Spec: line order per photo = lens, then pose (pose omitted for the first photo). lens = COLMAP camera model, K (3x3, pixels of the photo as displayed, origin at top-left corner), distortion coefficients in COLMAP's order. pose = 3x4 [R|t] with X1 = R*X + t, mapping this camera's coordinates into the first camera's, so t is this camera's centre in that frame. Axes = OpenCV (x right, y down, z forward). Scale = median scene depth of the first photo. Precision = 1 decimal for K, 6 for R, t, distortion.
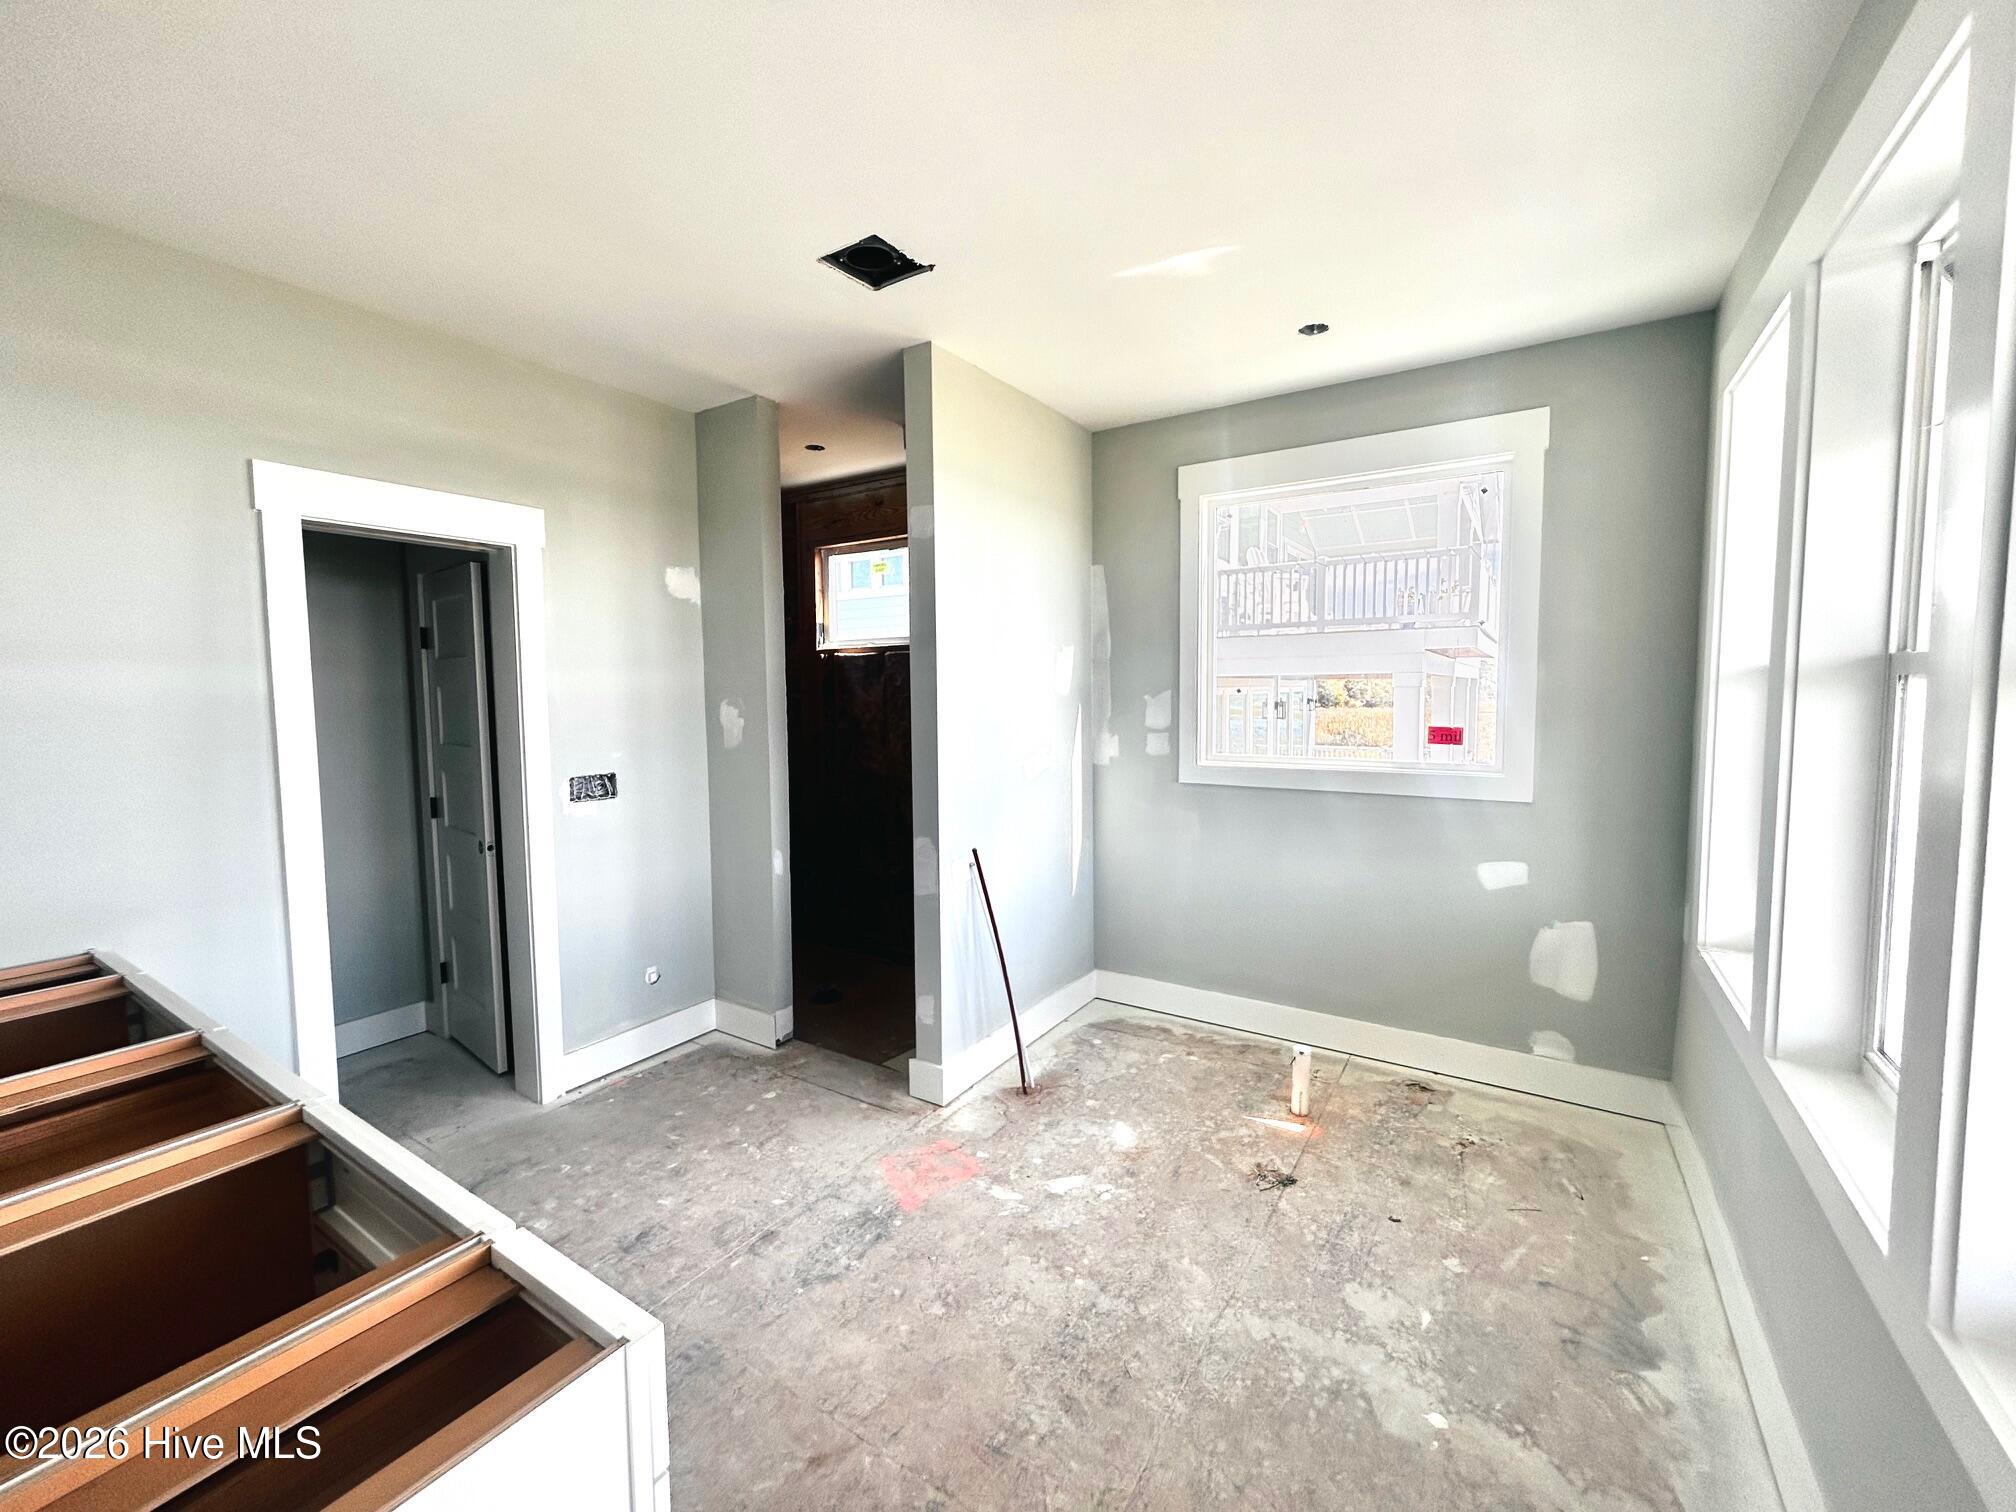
lens RADIAL K [[816.5, 0, 1010.9], [0, 816.5, 747.6], [0, 0, 1]] dist [-0.000721, 0.000067]
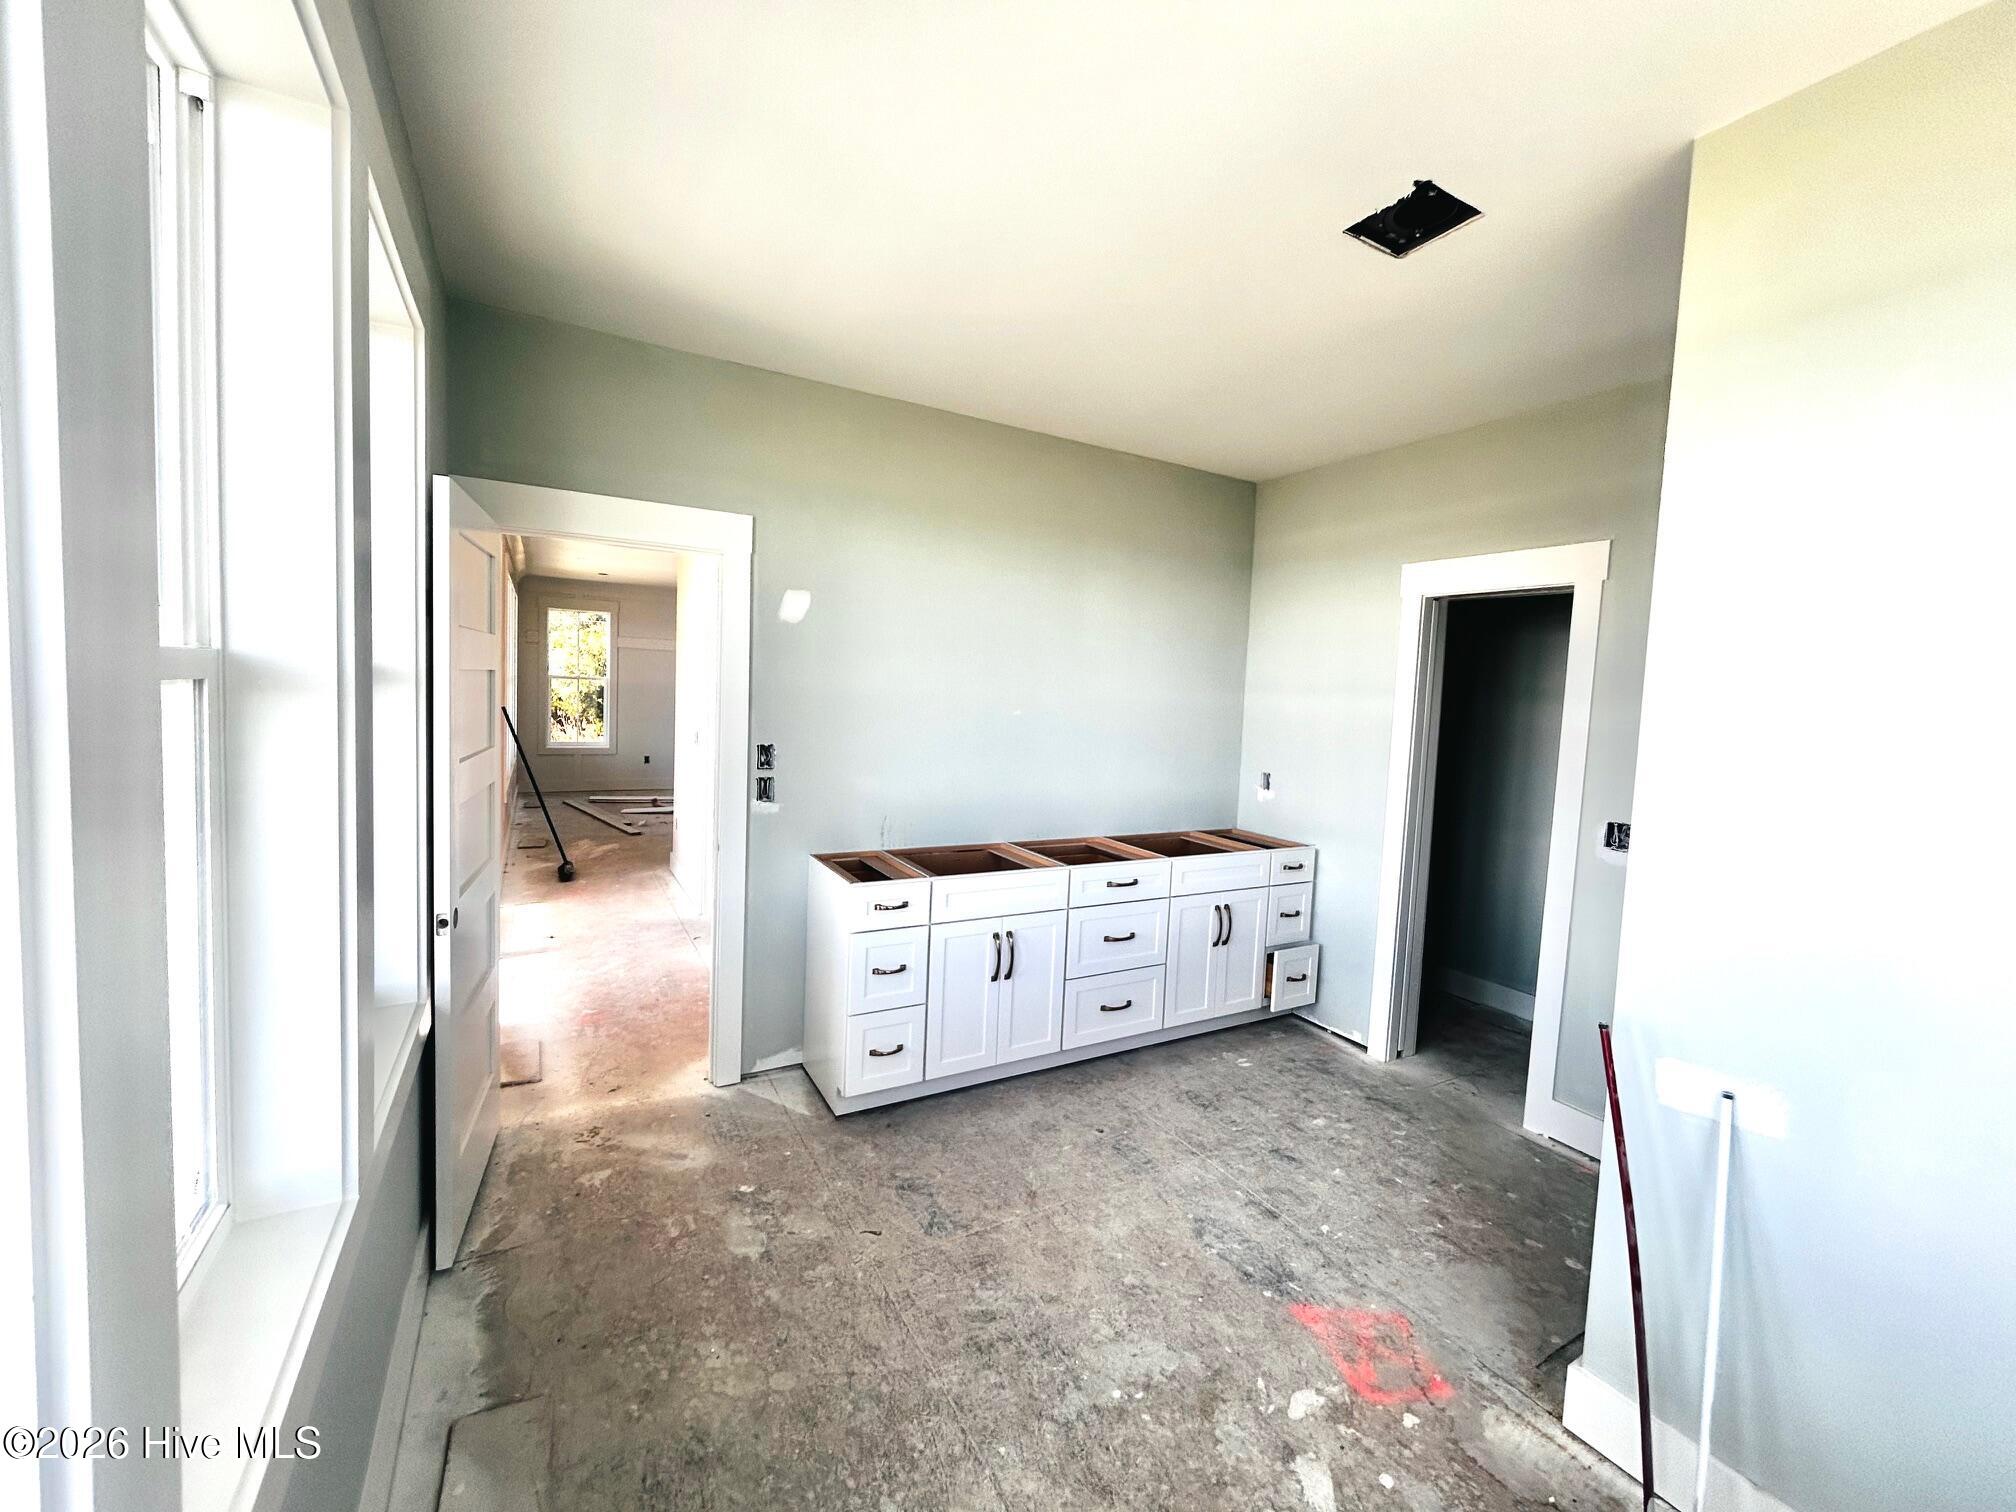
lens RADIAL K [[816.5, 0, 1010.9], [0, 816.5, 749.0], [0, 0, 1]] dist [-0.000721, 0.000067]
pose [[-0.462850, 0.049523, -0.885052, 0.920924], [-0.102425, 0.988763, 0.108890, -0.118172], [0.880499, 0.141051, -0.452577, 1.260000]]
